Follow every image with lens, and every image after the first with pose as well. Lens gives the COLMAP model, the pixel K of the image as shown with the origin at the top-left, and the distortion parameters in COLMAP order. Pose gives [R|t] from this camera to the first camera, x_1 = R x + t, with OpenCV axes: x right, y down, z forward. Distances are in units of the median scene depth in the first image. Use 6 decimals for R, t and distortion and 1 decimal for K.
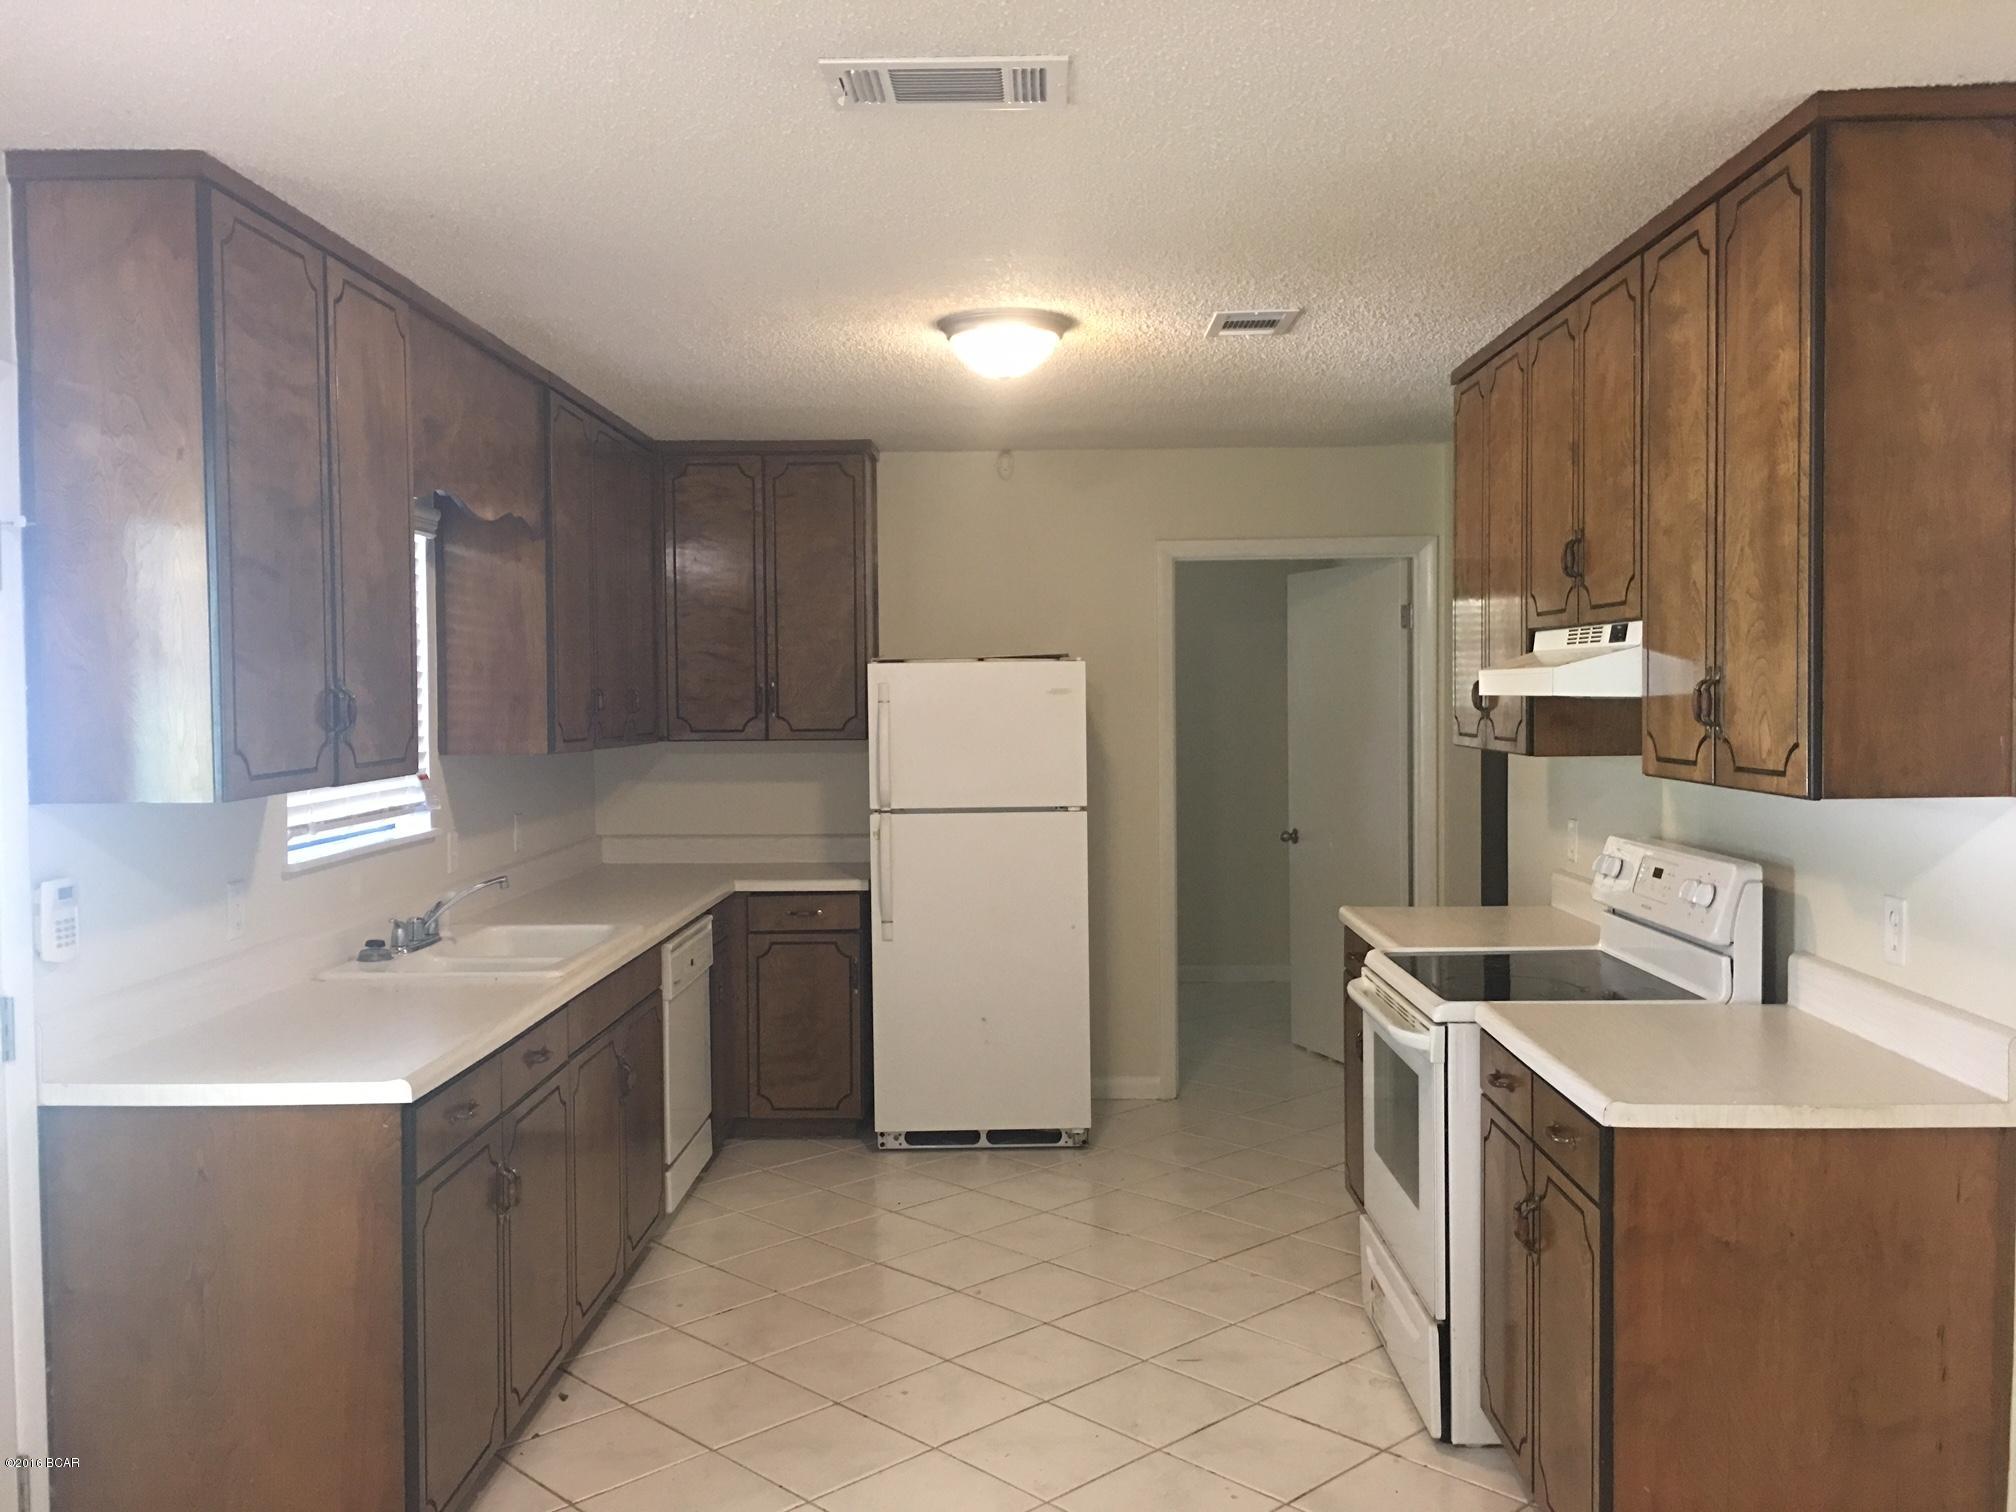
lens RADIAL K [[1707.7, 0, 1015.8], [0, 1707.7, 754.0], [0, 0, 1]] dist [0.063228, -0.083499]
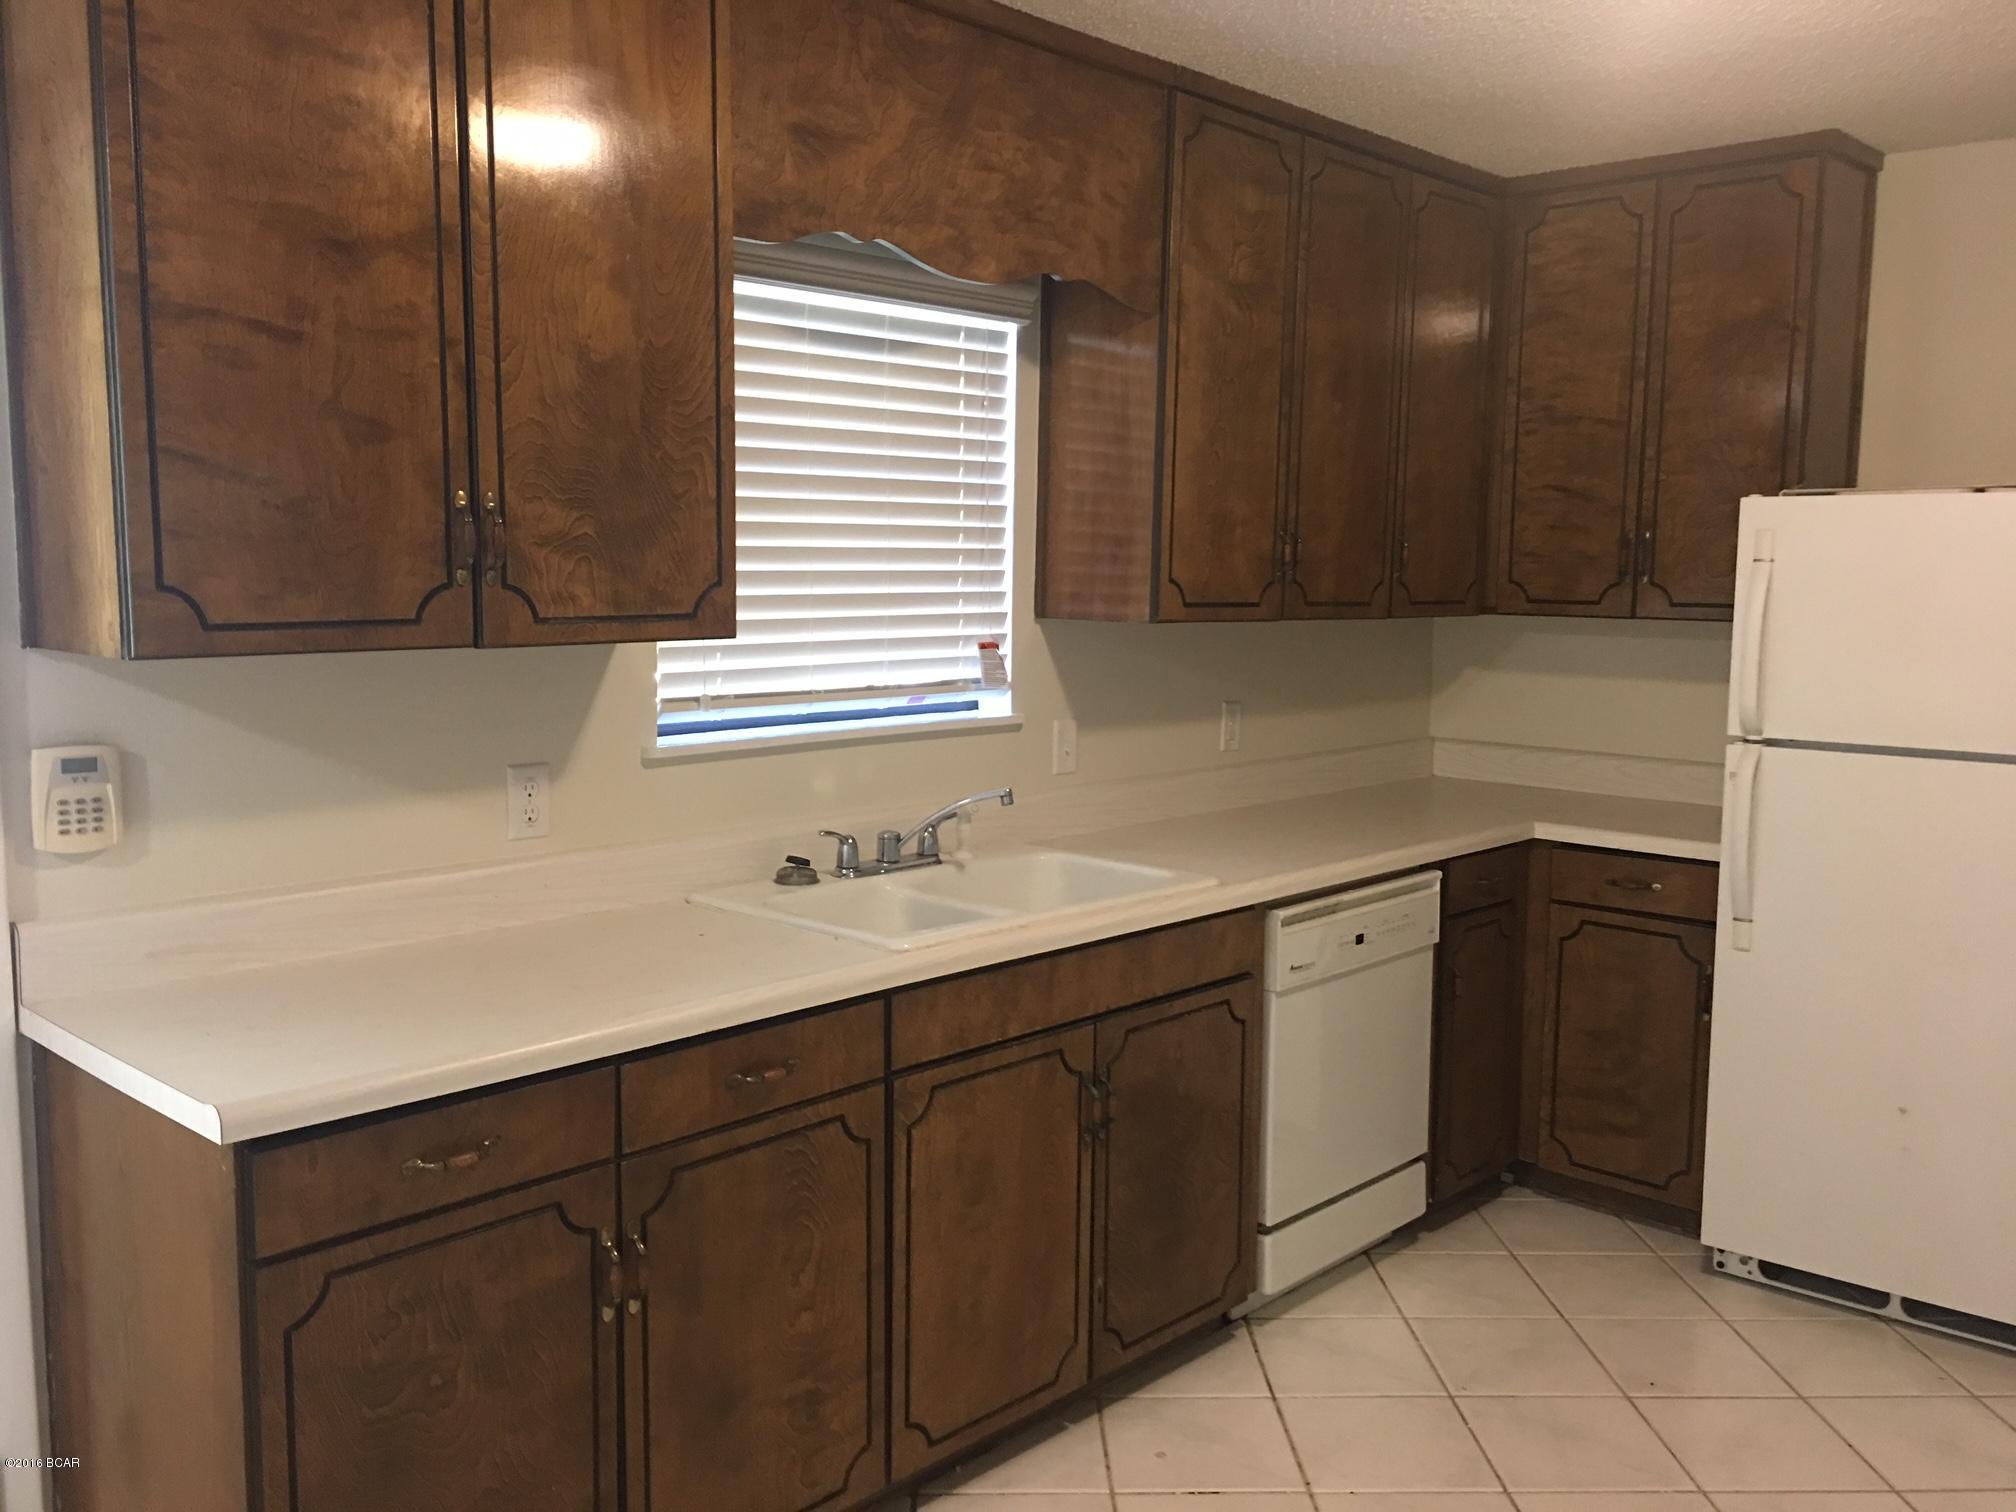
lens RADIAL K [[1707.7, 0, 1006.9], [0, 1707.7, 753.5], [0, 0, 1]] dist [0.063228, -0.083499]
pose [[0.733221, 0.093622, -0.673515, 0.143129], [-0.042665, 0.994859, 0.091843, -0.007221], [0.678651, -0.038606, 0.733446, 0.368064]]
